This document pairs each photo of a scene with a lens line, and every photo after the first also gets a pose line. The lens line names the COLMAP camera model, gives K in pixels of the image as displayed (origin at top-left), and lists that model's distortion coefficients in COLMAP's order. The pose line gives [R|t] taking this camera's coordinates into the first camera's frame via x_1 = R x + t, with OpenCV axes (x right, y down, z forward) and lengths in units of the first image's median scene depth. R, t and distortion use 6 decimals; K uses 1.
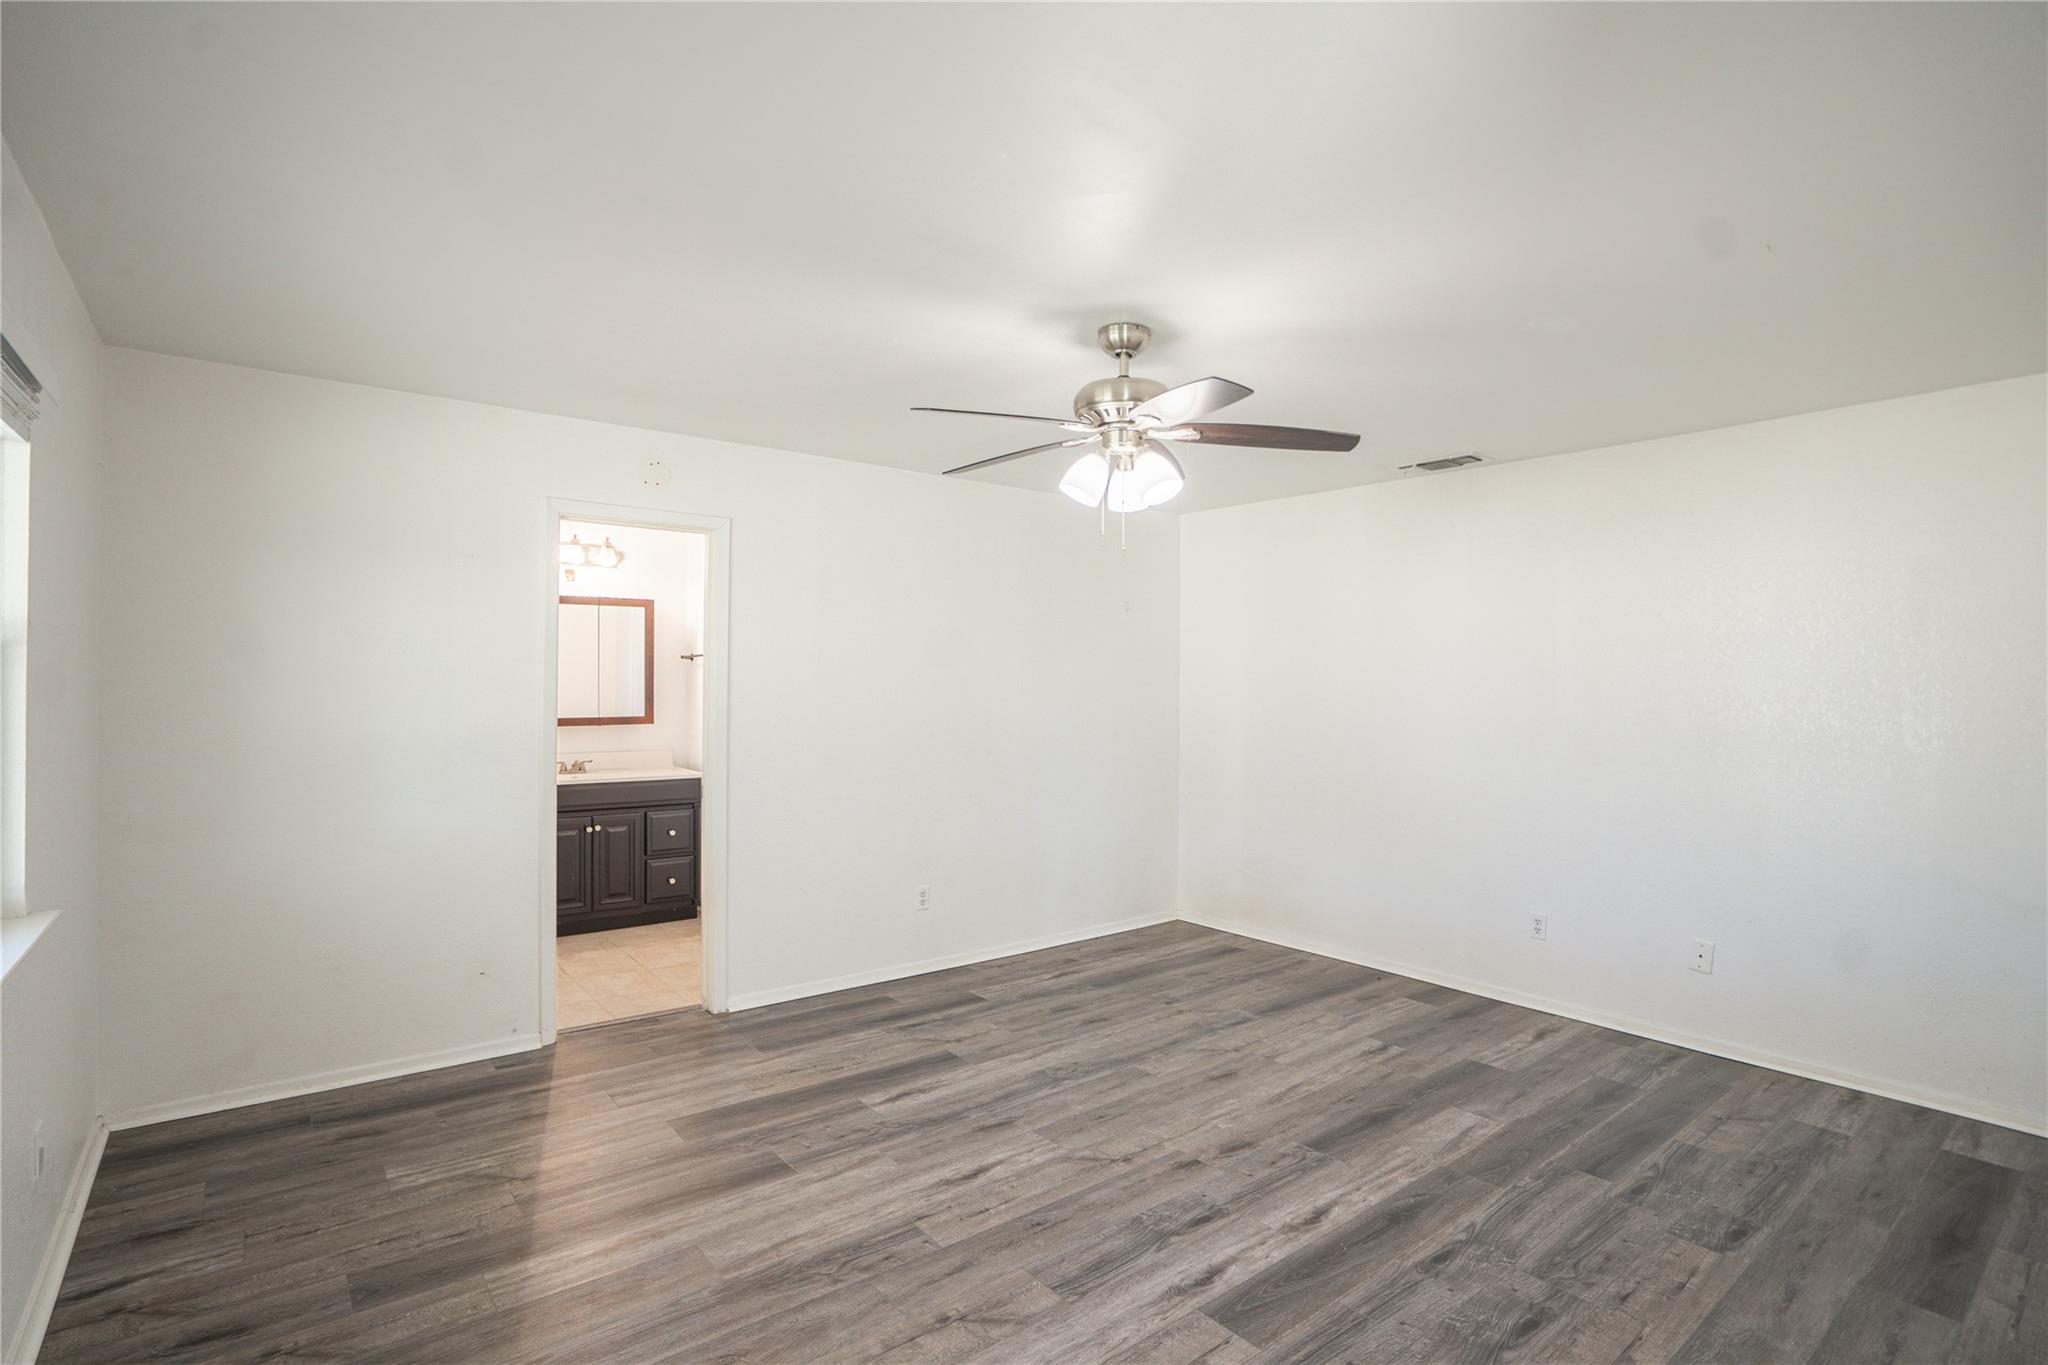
lens RADIAL K [[972.1, 0, 1030.0], [0, 972.1, 676.2], [0, 0, 1]] dist [-0.033752, 0.000279]
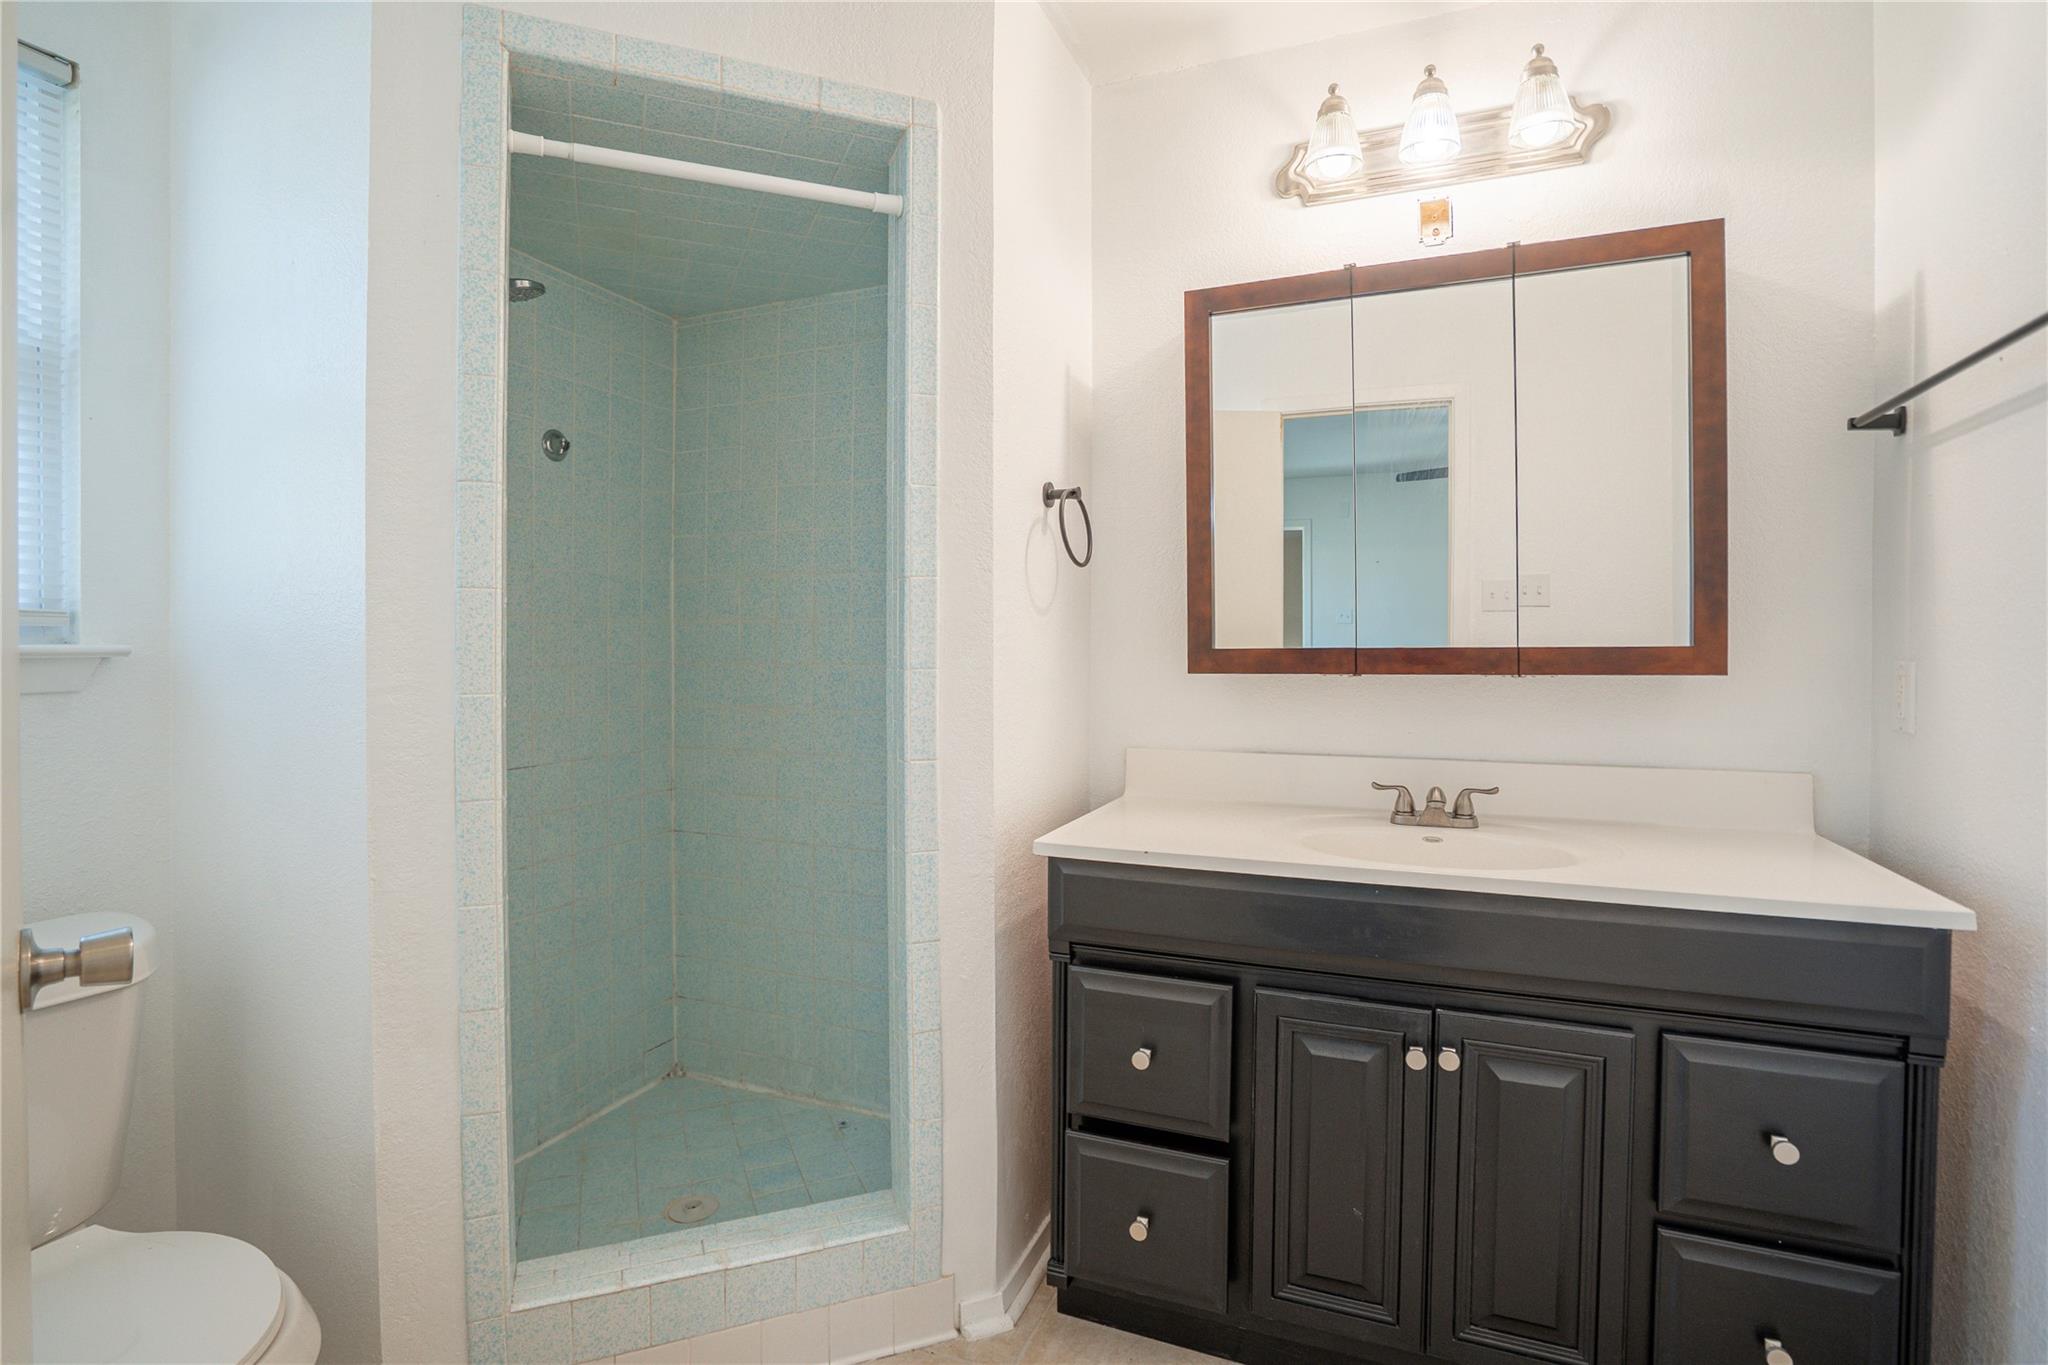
lens RADIAL K [[972.1, 0, 1030.0], [0, 972.1, 676.2], [0, 0, 1]] dist [-0.033752, 0.000279]
pose [[0.487620, 0.013164, -0.872957, -0.349749], [0.009181, 0.999754, 0.020205, 0.059485], [0.873008, -0.017867, 0.487379, 0.976946]]
